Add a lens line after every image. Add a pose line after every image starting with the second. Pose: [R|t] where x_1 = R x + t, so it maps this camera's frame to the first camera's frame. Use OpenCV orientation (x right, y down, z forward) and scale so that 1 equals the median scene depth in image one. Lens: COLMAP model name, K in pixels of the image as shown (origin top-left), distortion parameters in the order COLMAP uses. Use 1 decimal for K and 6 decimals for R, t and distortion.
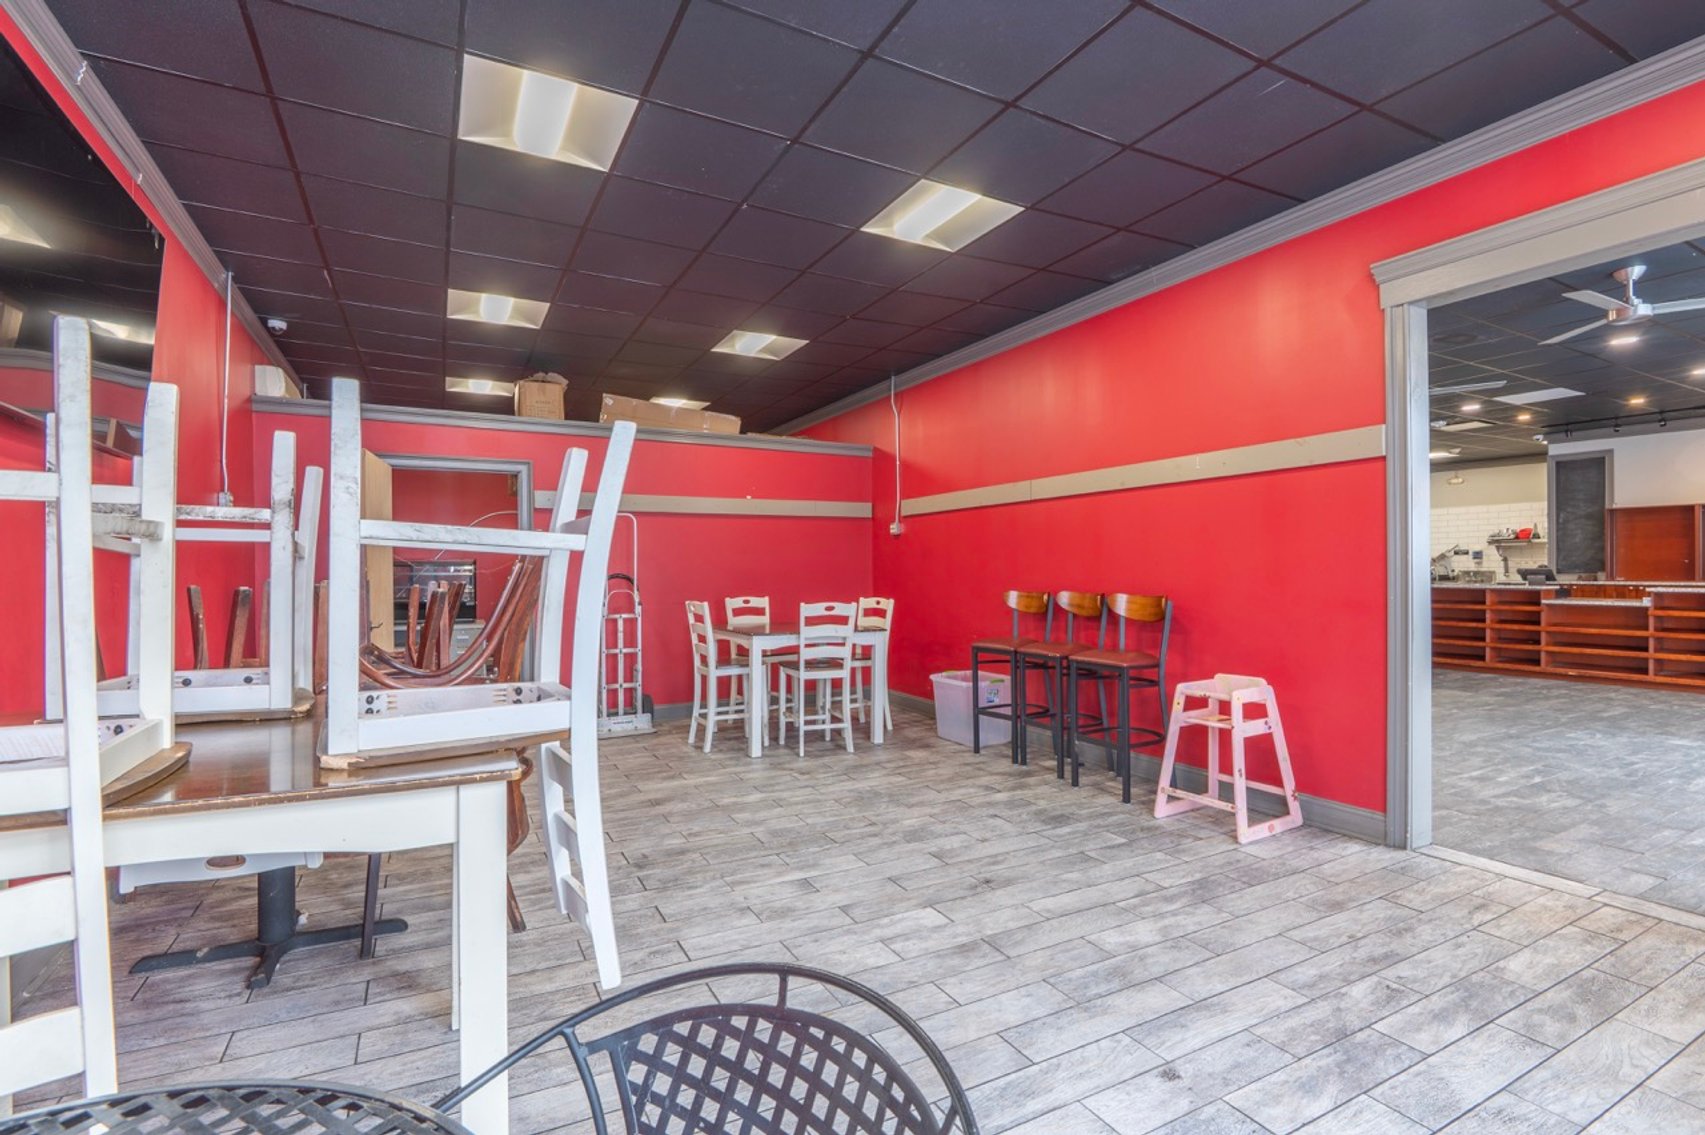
lens RADIAL K [[796.4, 0, 850.8], [0, 796.4, 574.4], [0, 0, 1]] dist [-0.010277, -0.005731]
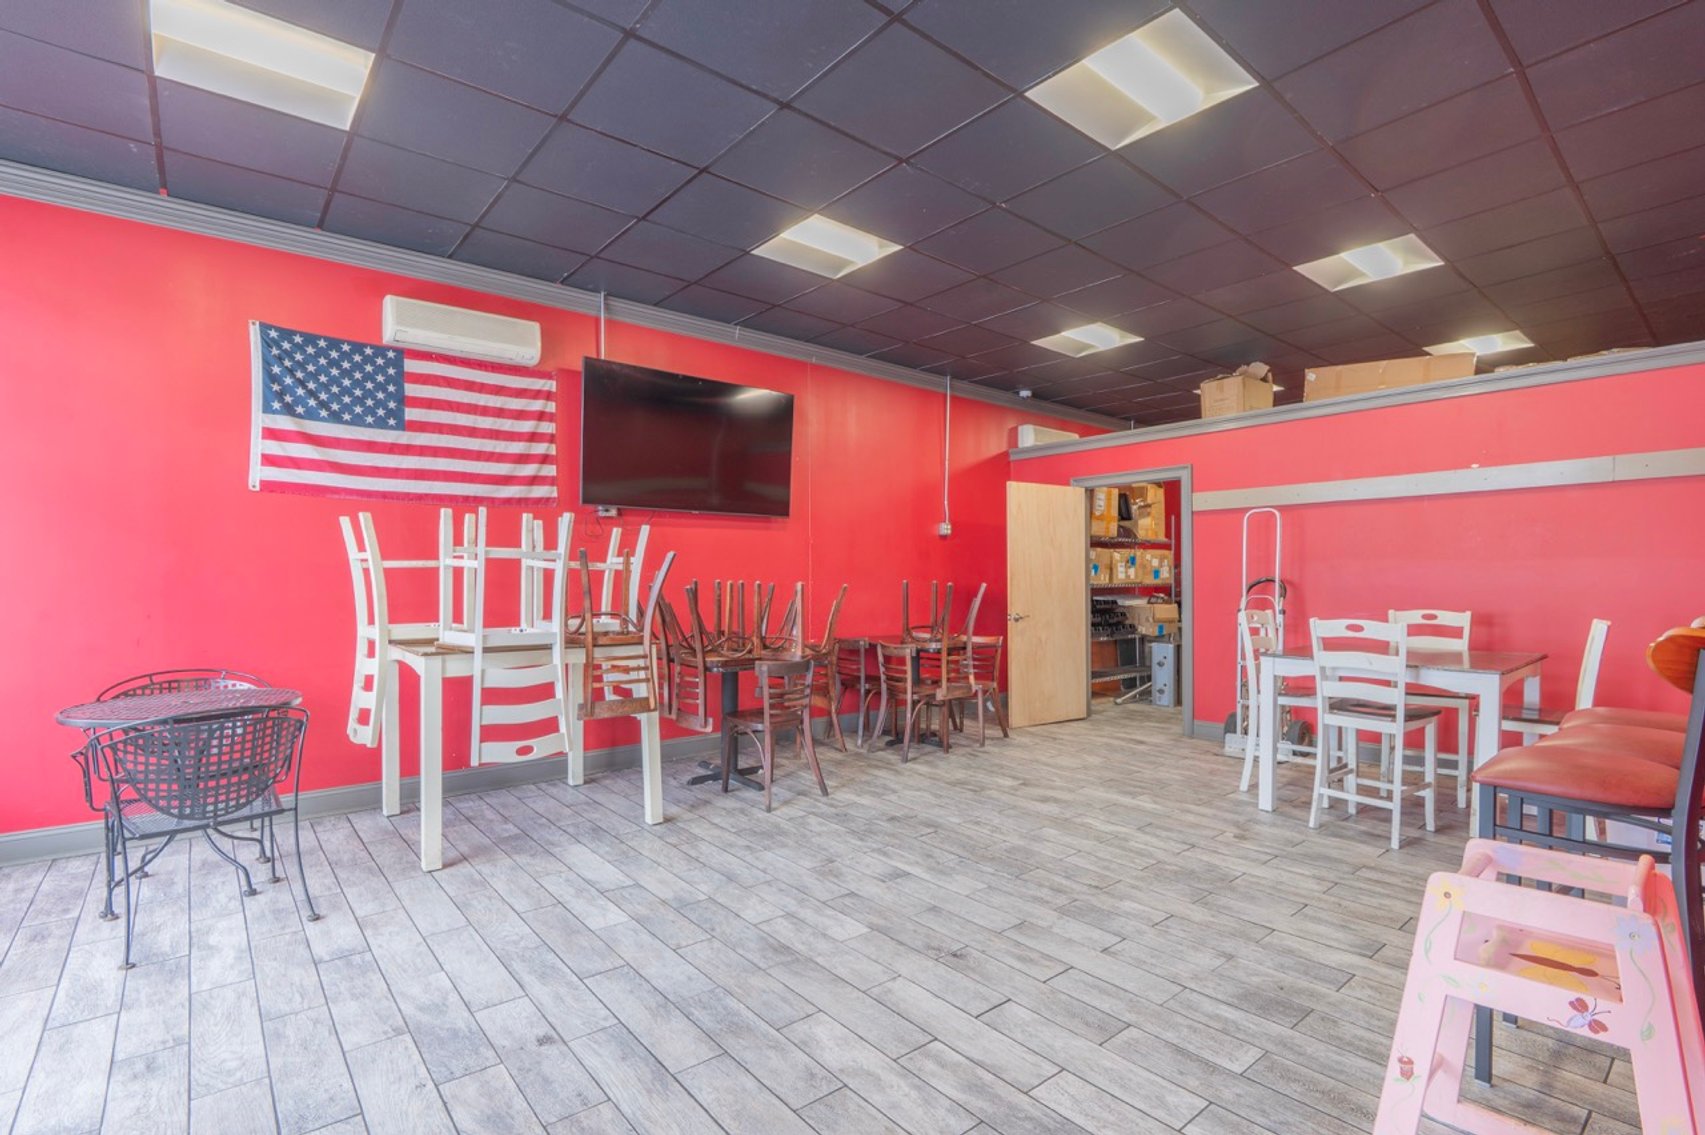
lens RADIAL K [[796.4, 0, 847.6], [0, 796.4, 572.9], [0, 0, 1]] dist [-0.010277, -0.005731]
pose [[0.198887, -0.002035, -0.980020, 0.771169], [-0.004073, 0.999987, -0.002903, -0.001776], [0.980014, 0.004569, 0.198876, 0.591781]]
